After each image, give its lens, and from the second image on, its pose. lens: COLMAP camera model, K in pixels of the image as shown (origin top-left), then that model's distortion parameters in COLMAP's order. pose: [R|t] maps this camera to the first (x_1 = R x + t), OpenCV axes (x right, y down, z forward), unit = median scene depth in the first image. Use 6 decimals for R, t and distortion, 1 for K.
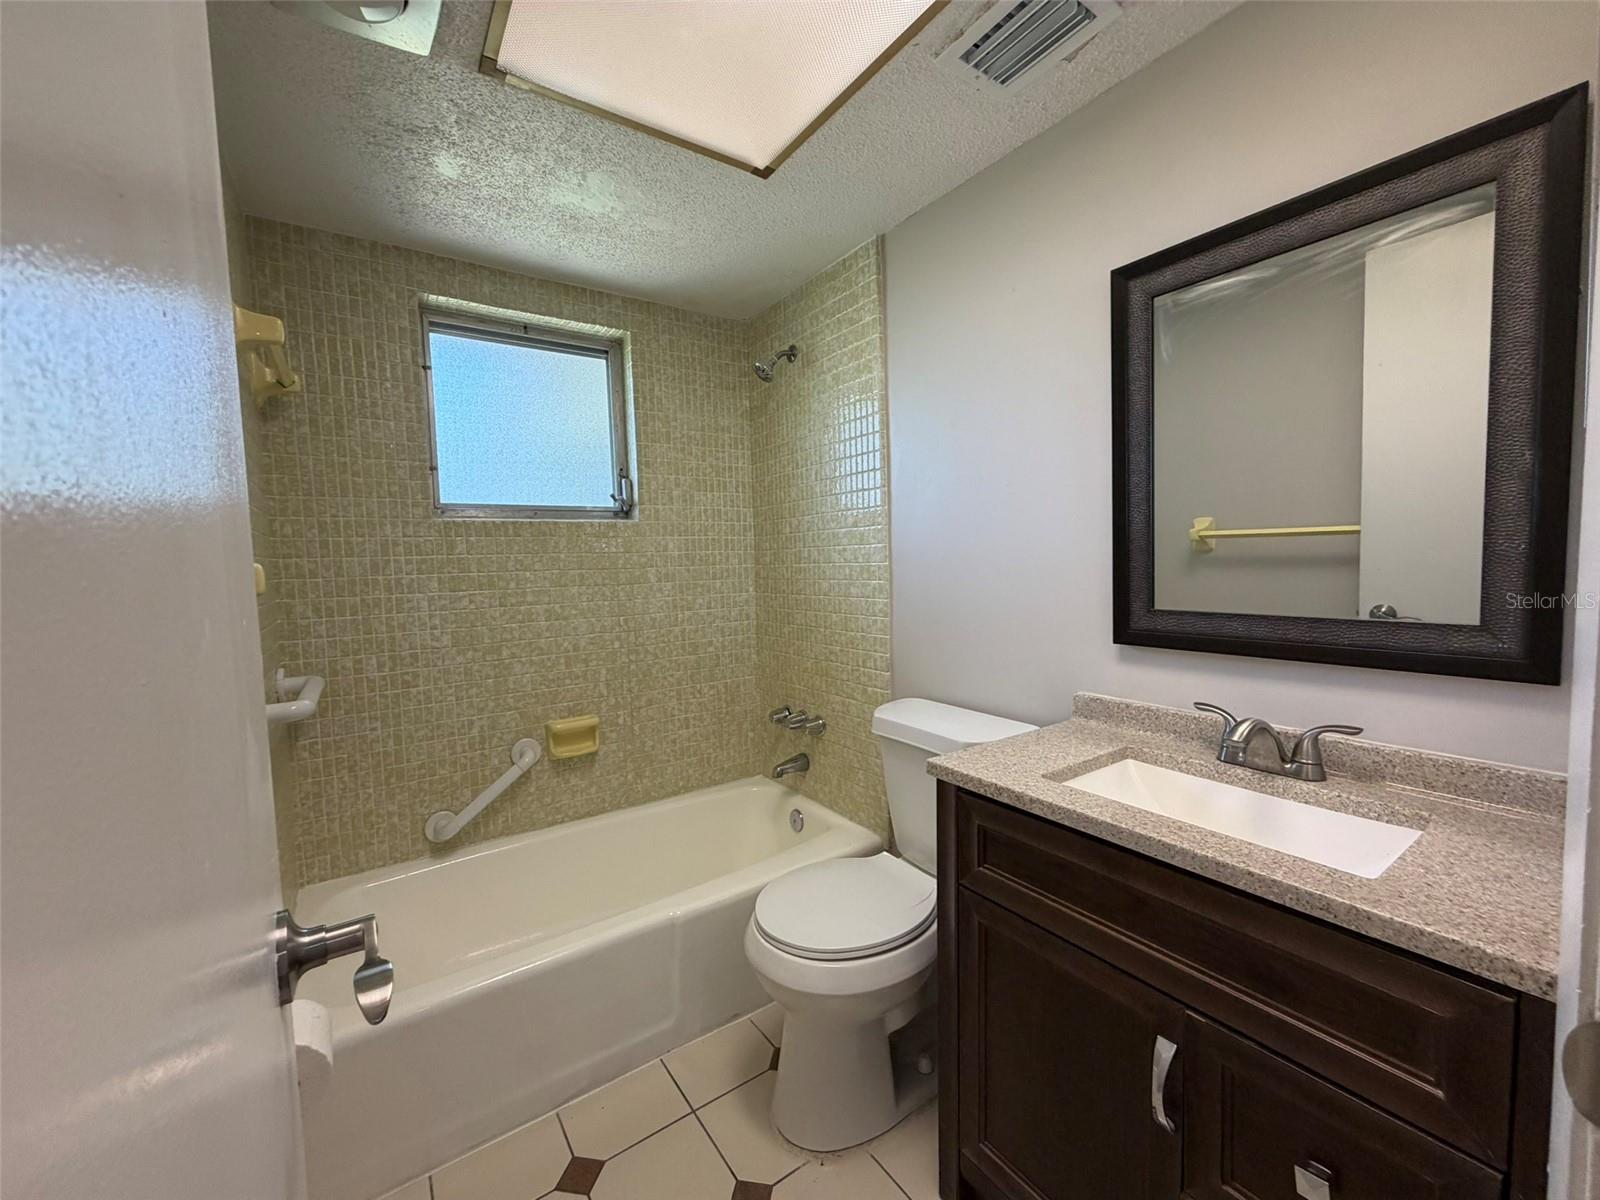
lens RADIAL K [[634.7, 0, 796.7], [0, 634.7, 603.5], [0, 0, 1]] dist [0.001065, -0.000068]
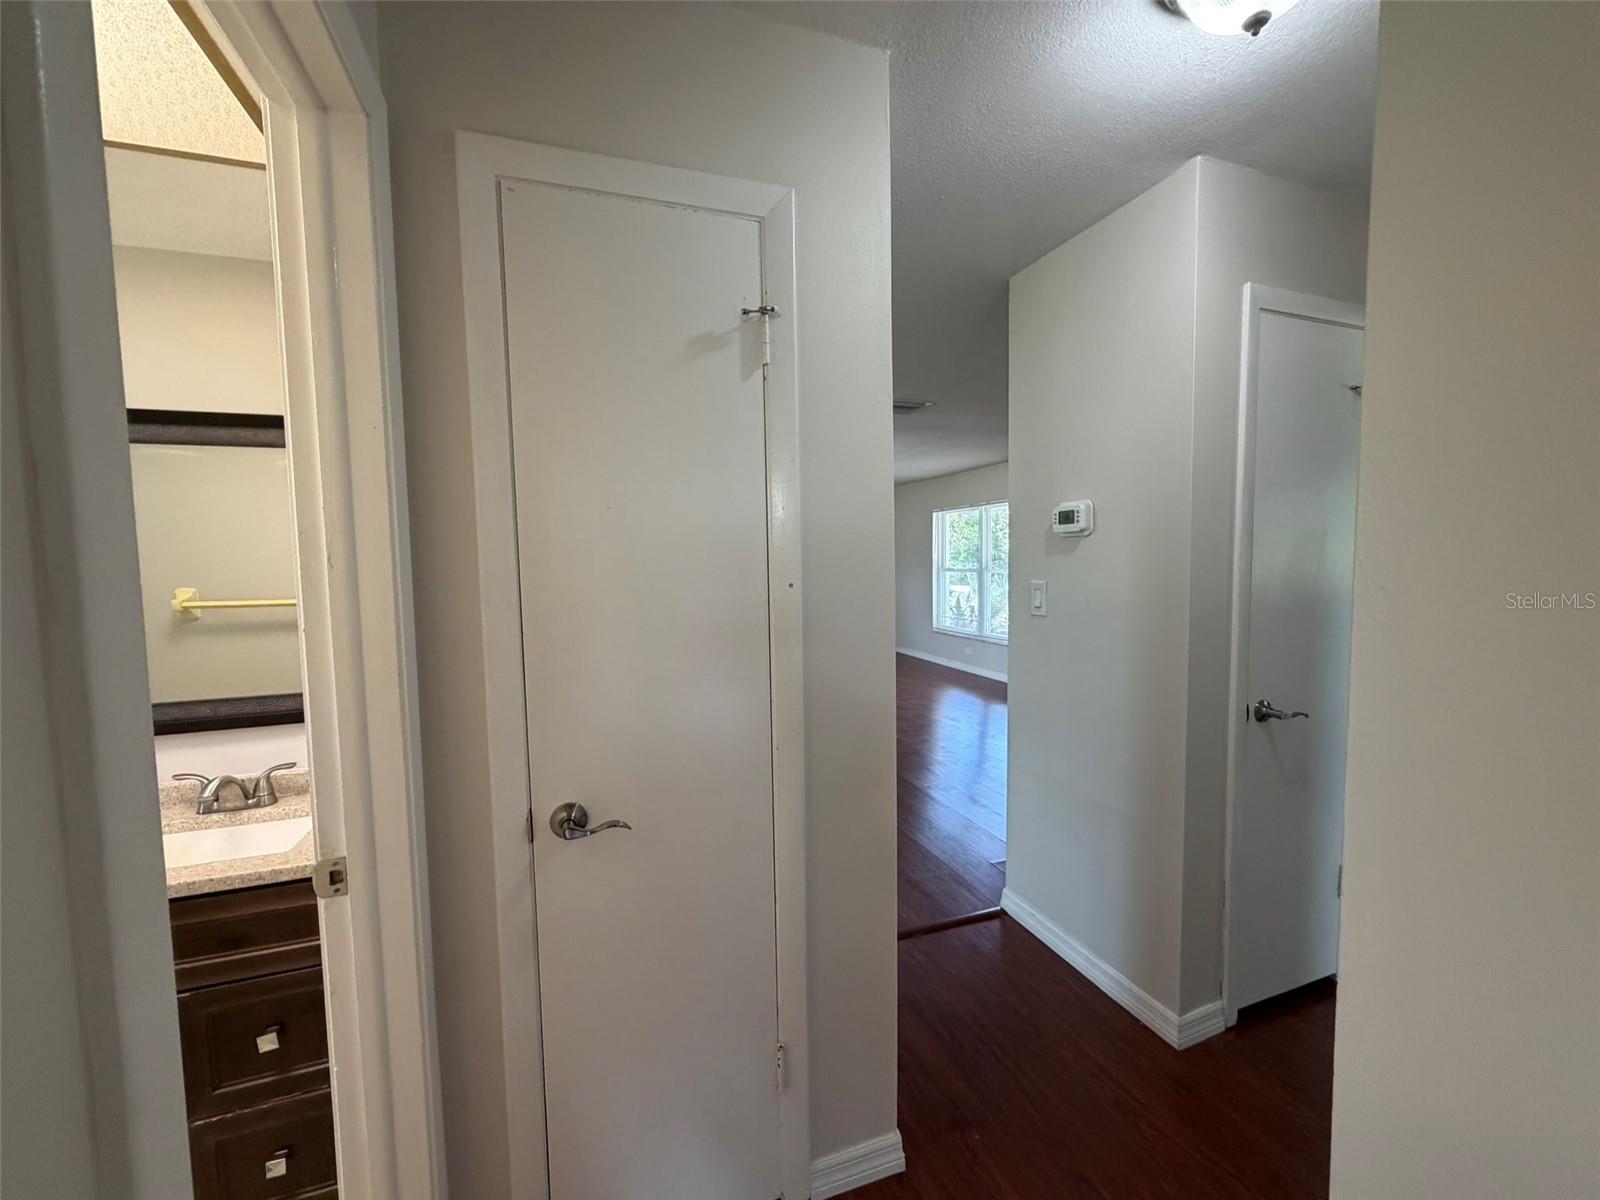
lens RADIAL K [[634.7, 0, 796.7], [0, 634.7, 603.5], [0, 0, 1]] dist [0.001065, -0.000068]
pose [[0.257072, -0.040539, 0.965541, -0.296434], [0.079123, 0.996648, 0.020779, -0.128612], [-0.963148, 0.071055, 0.259418, -0.622587]]
